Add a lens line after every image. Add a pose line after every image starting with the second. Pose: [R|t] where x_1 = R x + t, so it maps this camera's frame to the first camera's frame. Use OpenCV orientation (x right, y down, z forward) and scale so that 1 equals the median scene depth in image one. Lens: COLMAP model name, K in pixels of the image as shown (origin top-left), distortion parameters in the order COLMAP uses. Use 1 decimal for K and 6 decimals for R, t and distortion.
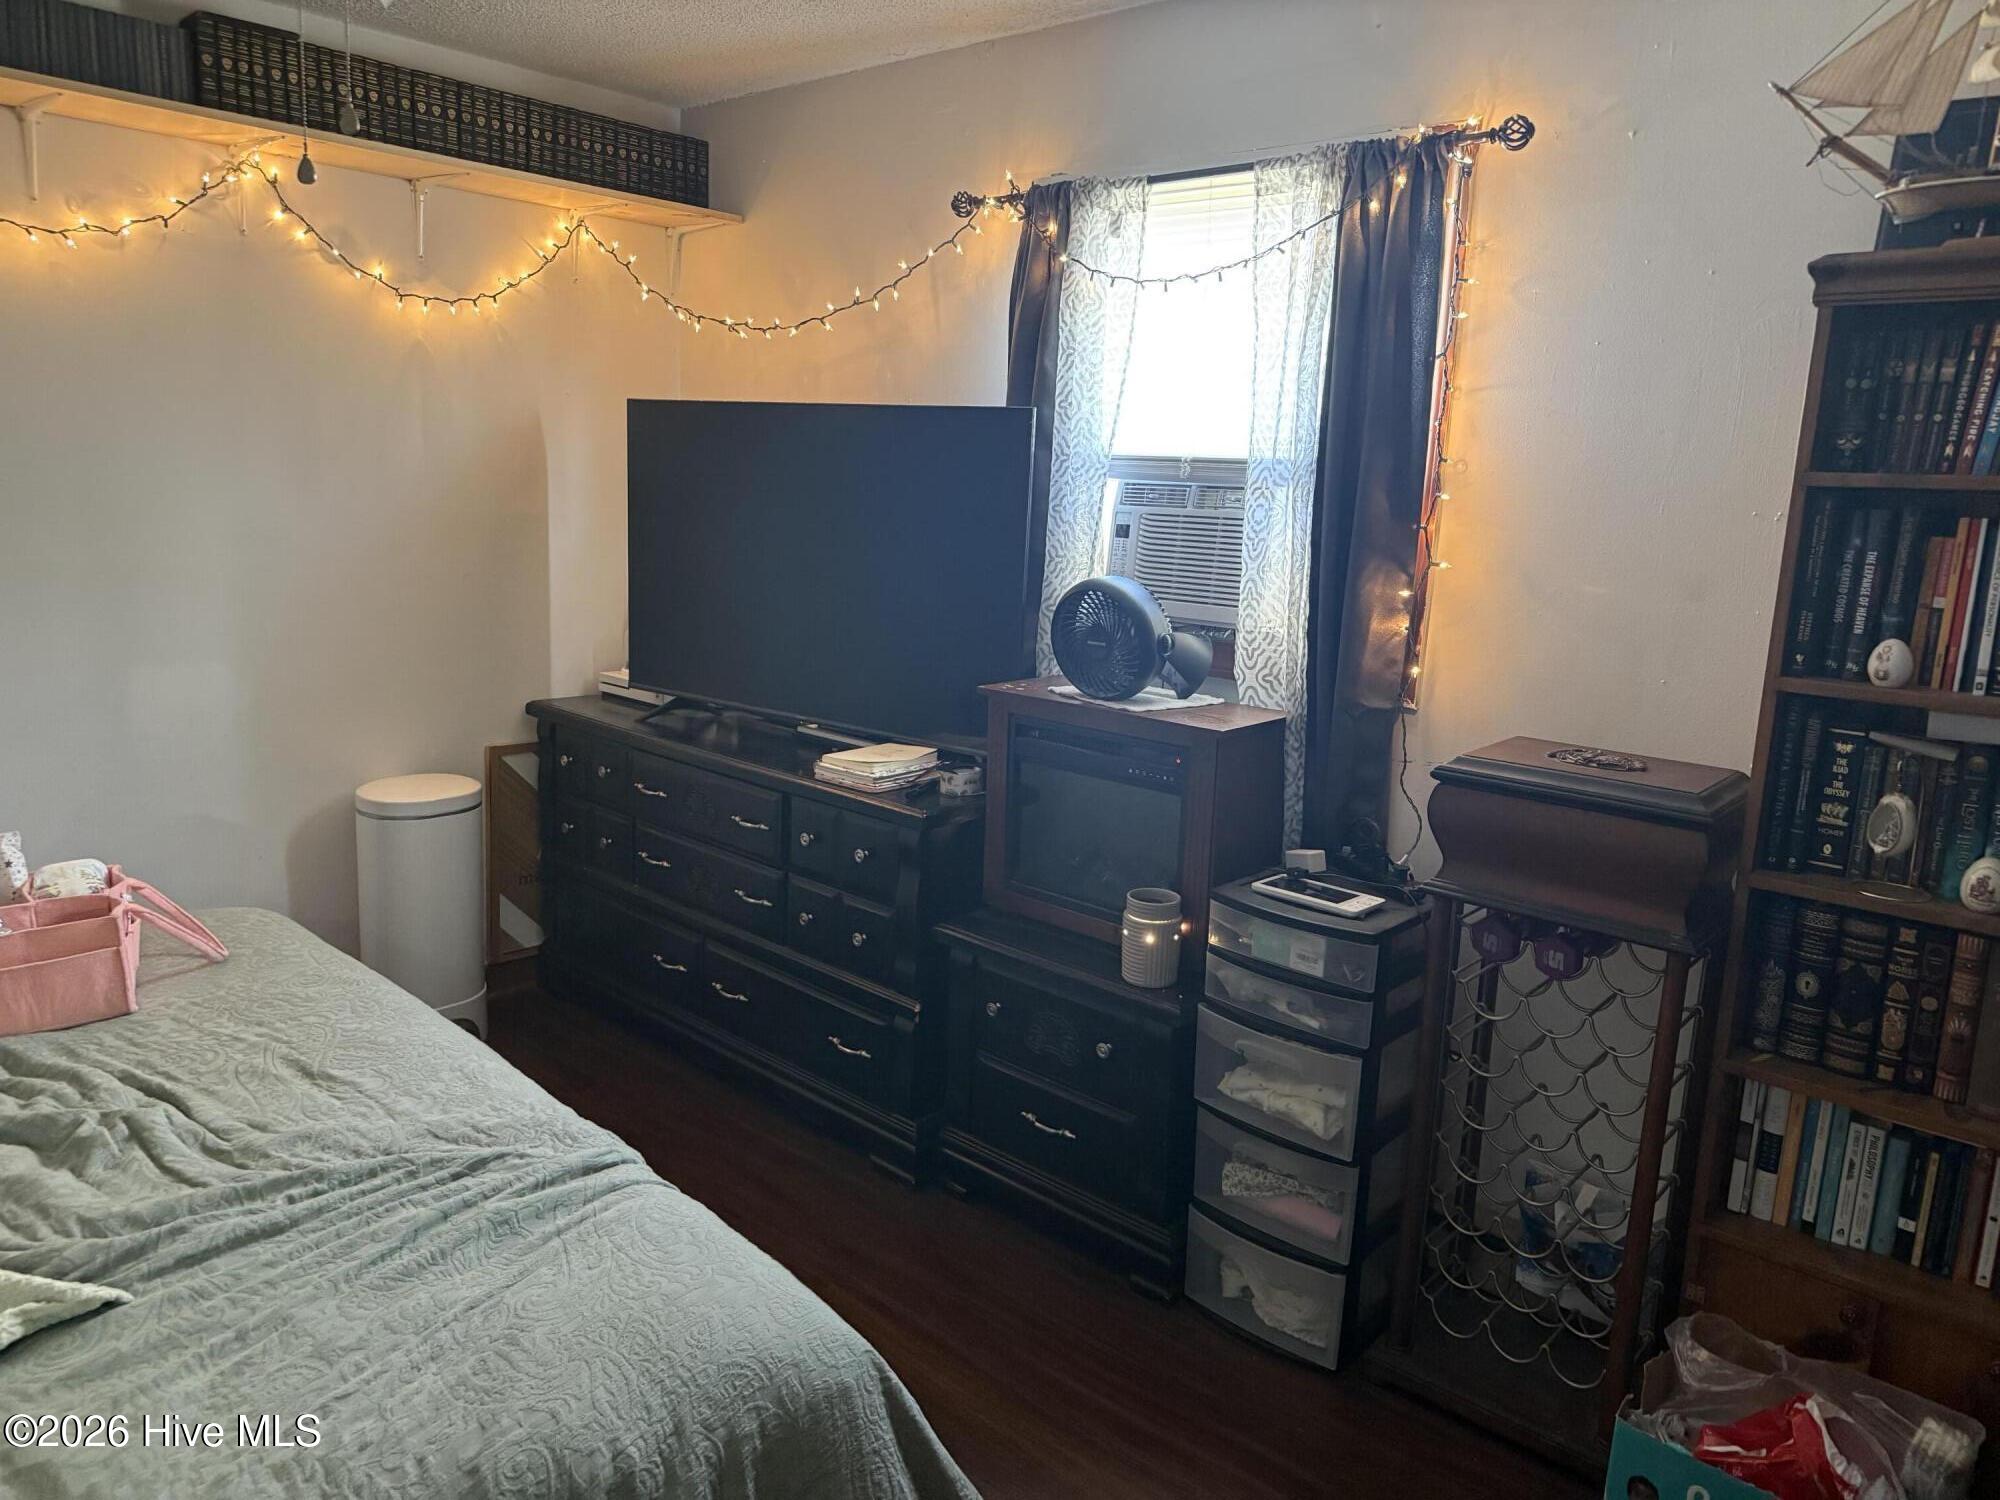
lens RADIAL K [[1404.0, 0, 1010.7], [0, 1404.0, 750.4], [0, 0, 1]] dist [0.125937, -0.077836]
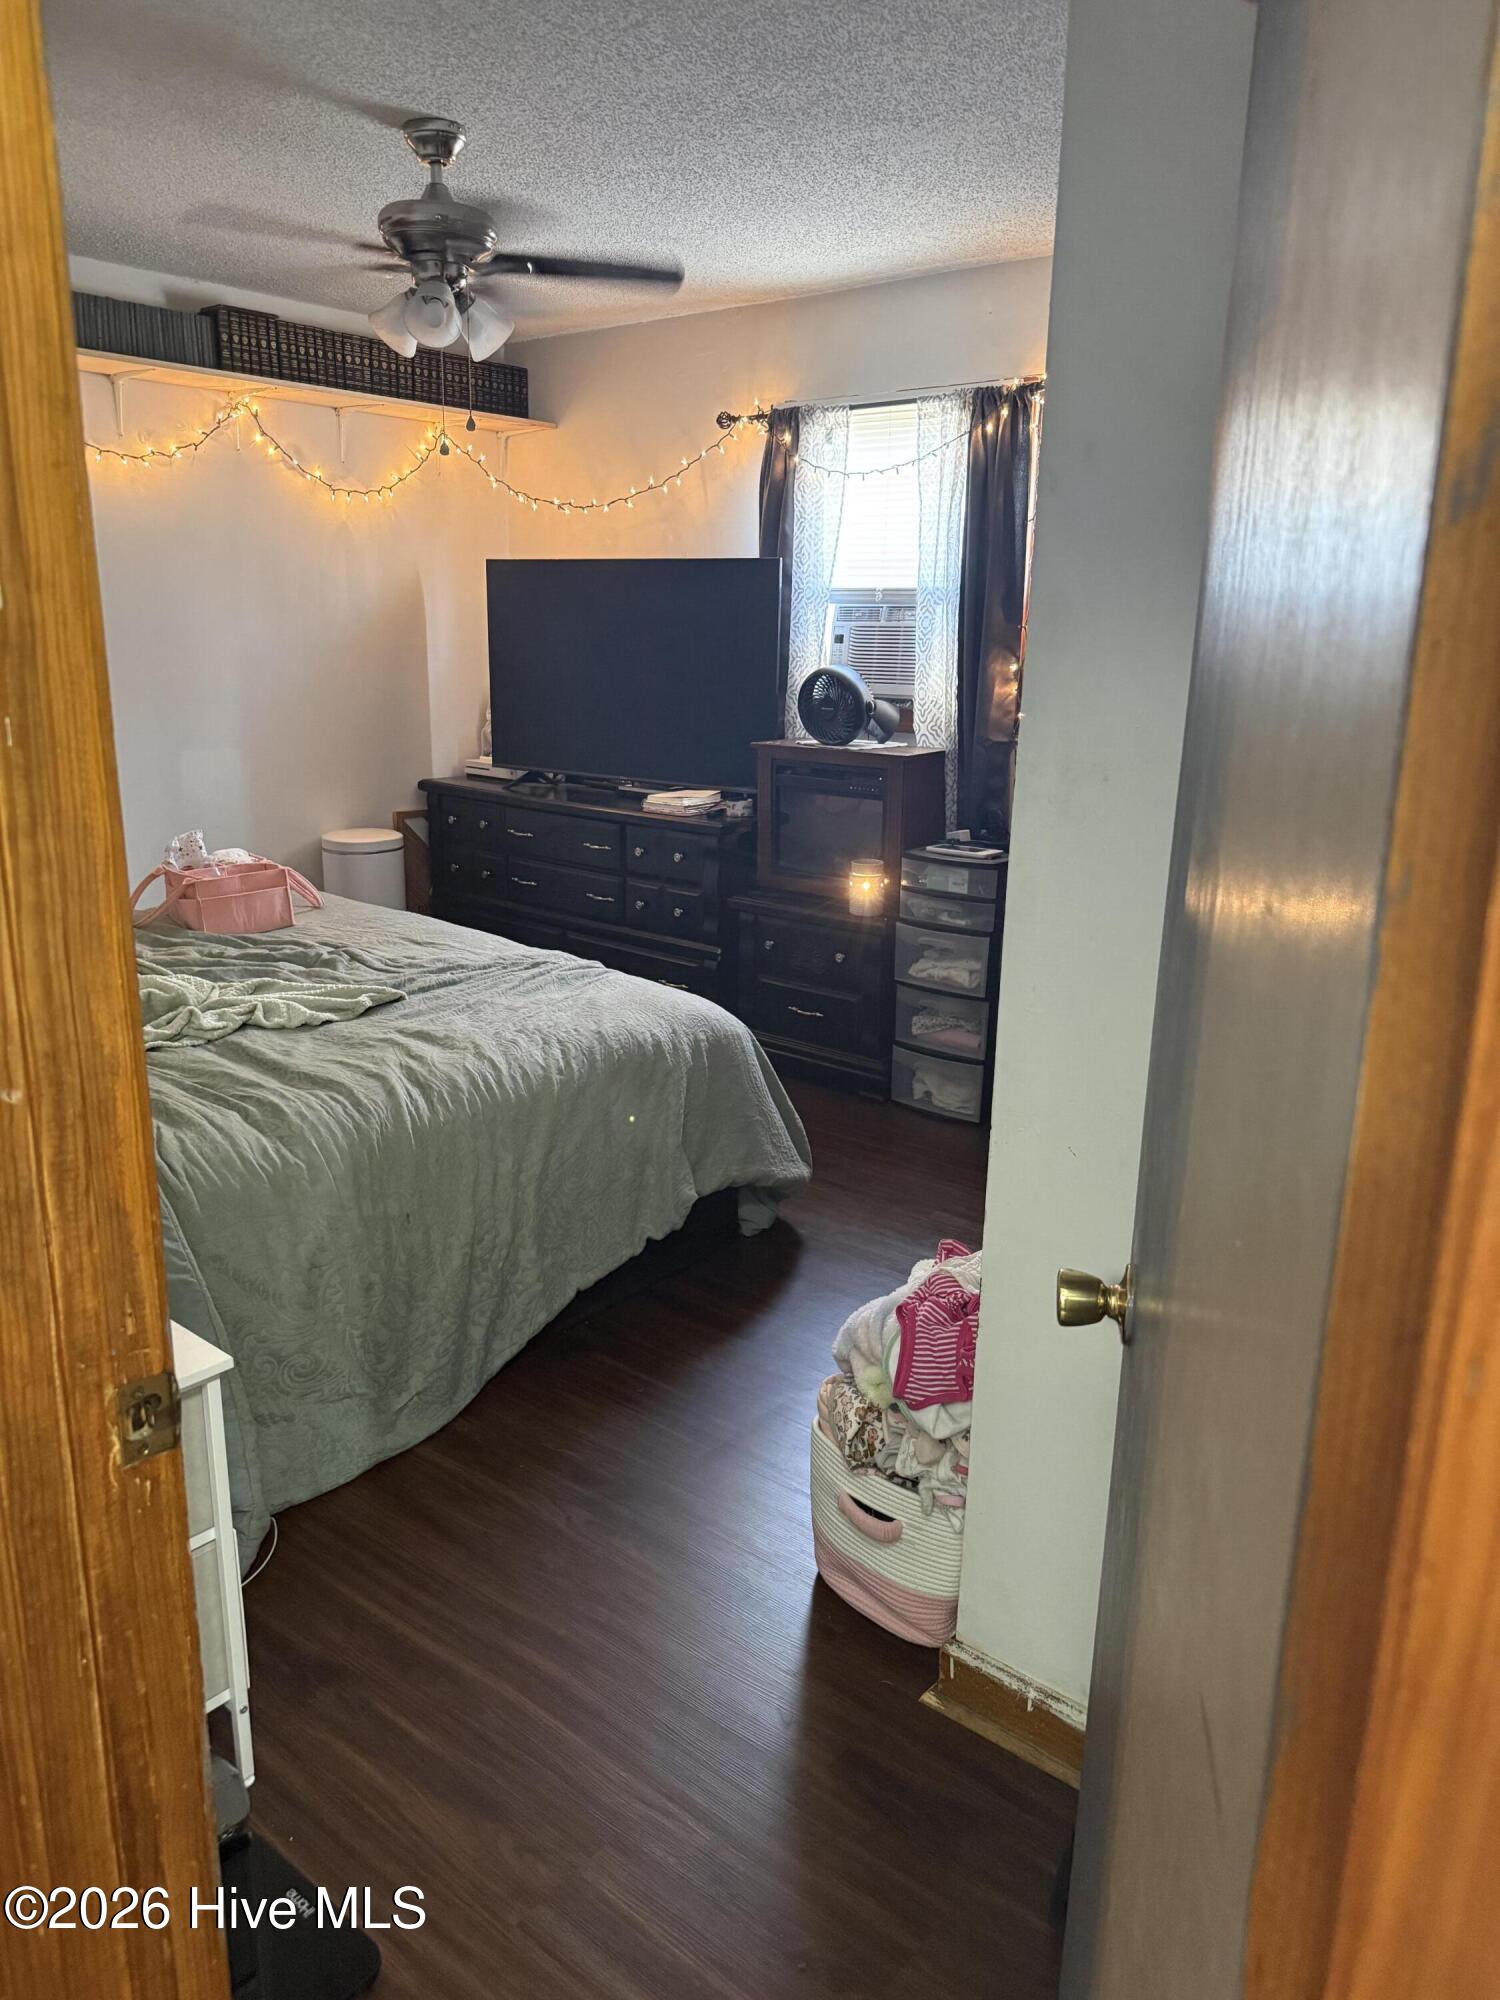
lens RADIAL K [[1404.0, 0, 750.0], [0, 1404.0, 1000.0], [0, 0, 1]] dist [0.125937, -0.077836]
pose [[0.998668, -0.037351, 0.035590, -0.099568], [0.034883, 0.997101, 0.067616, 0.147074], [-0.038013, -0.066284, 0.997076, -0.641795]]
